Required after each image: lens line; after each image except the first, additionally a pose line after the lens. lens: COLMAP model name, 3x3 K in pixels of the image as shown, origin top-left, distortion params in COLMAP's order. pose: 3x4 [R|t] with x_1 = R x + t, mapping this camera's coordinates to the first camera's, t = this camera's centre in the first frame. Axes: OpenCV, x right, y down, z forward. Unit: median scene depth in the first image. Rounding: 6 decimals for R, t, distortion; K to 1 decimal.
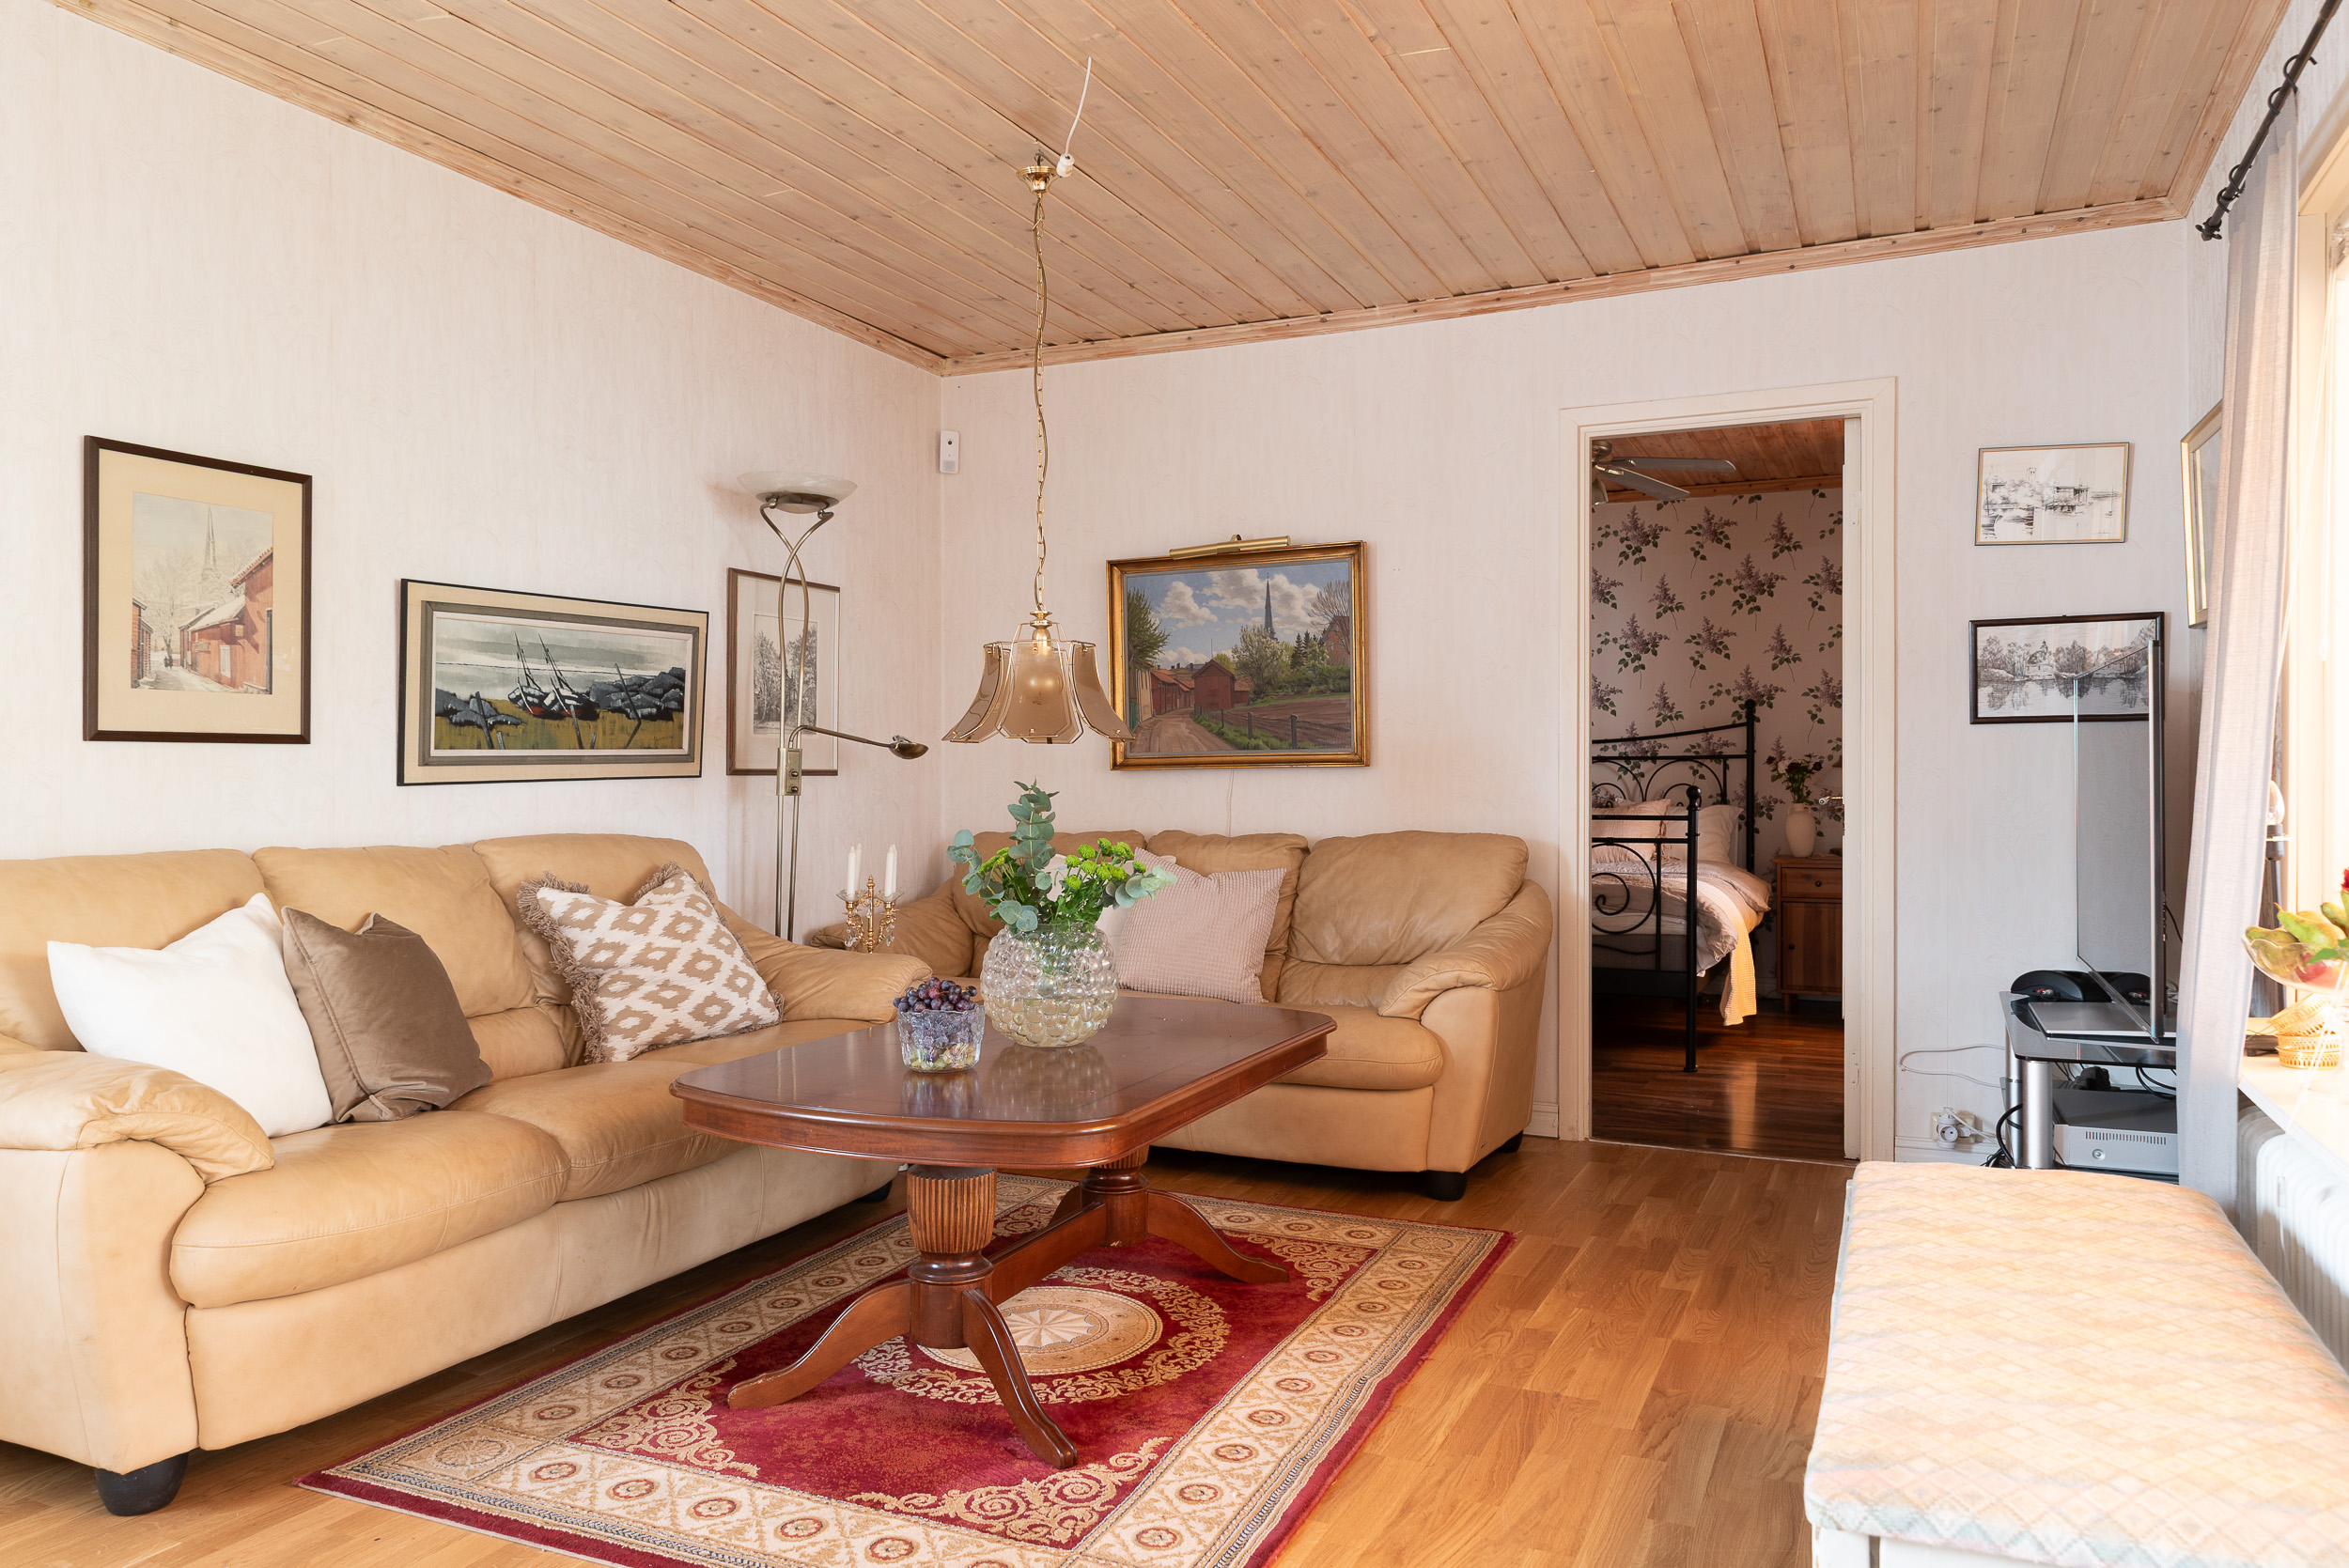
lens RADIAL K [[1614.5, 0, 1174.6], [0, 1614.5, 765.9], [0, 0, 1]] dist [0.003430, -0.001684]
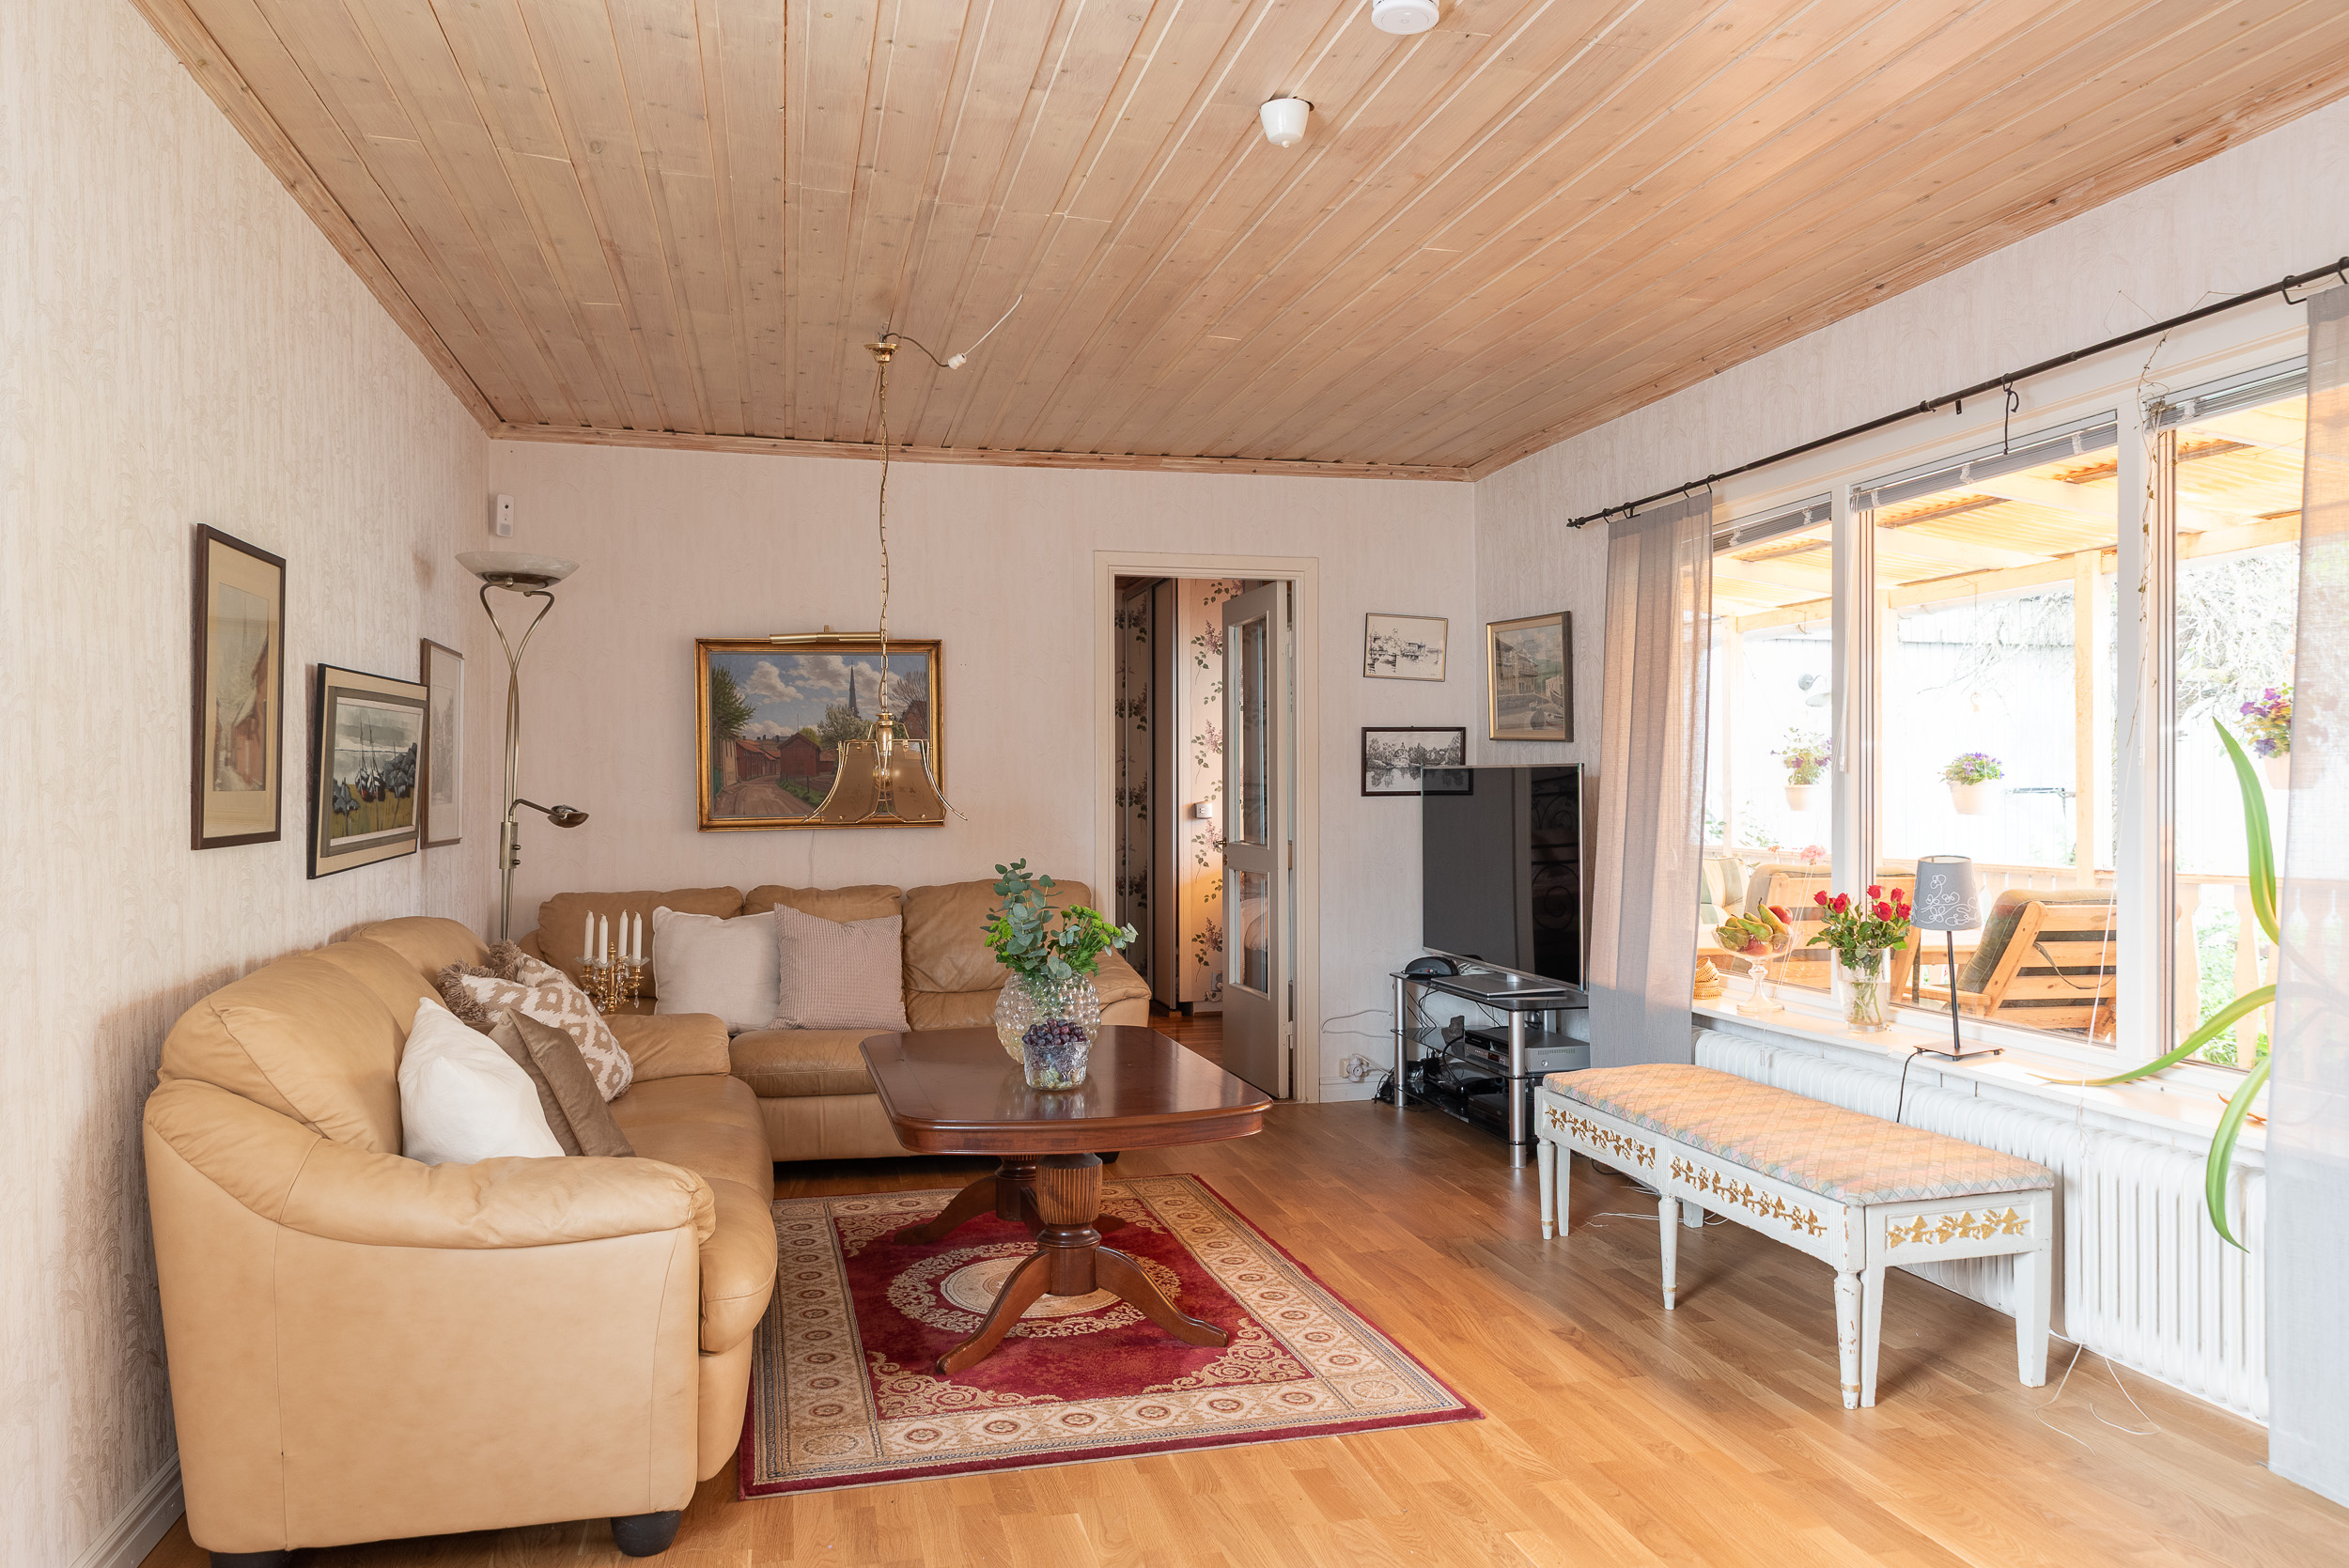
lens RADIAL K [[1614.5, 0, 1174.6], [0, 1614.5, 765.9], [0, 0, 1]] dist [0.003430, -0.001684]
pose [[0.779767, 0.007312, 0.626028, -0.683052], [-0.003247, 0.999966, -0.007636, -0.049610], [-0.626062, 0.003921, 0.779764, -0.068359]]
